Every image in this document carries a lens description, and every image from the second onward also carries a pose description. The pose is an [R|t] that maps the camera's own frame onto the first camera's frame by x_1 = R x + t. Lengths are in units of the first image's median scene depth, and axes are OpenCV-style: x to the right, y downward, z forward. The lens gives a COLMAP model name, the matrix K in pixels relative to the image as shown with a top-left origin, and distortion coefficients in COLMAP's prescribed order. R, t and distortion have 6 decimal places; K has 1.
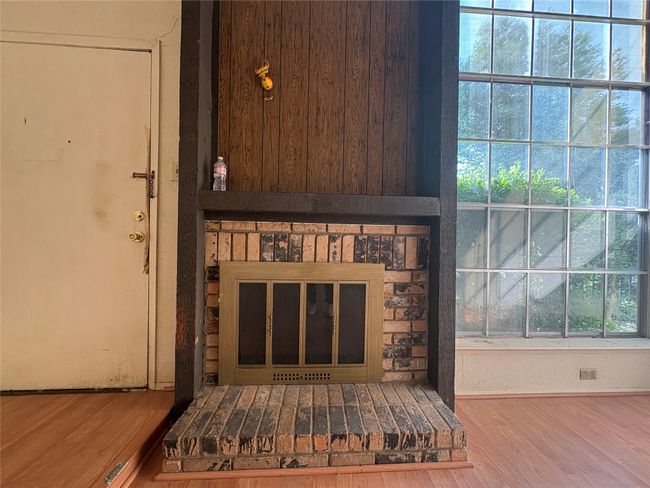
lens RADIAL K [[255.2, 0, 326.0], [0, 255.2, 245.1], [0, 0, 1]] dist [0.000531, 0.000068]
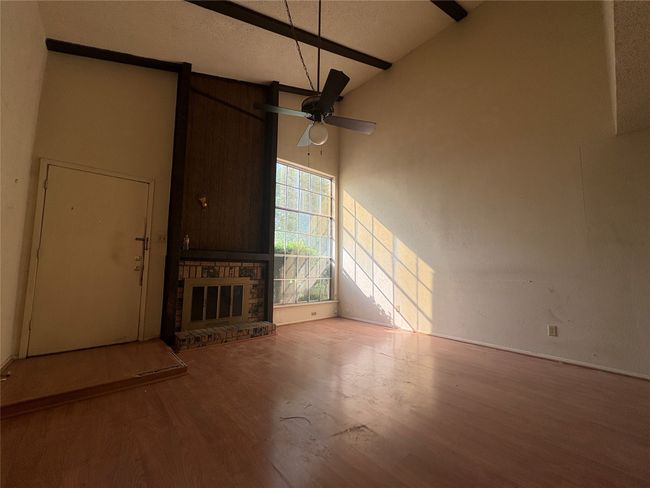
lens RADIAL K [[255.2, 0, 326.0], [0, 255.2, 245.1], [0, 0, 1]] dist [0.000531, 0.000068]
pose [[0.783266, 0.049352, 0.619725, -0.839656], [0.006590, 0.996129, -0.087656, -0.026057], [-0.621652, 0.072742, 0.779909, -1.653823]]
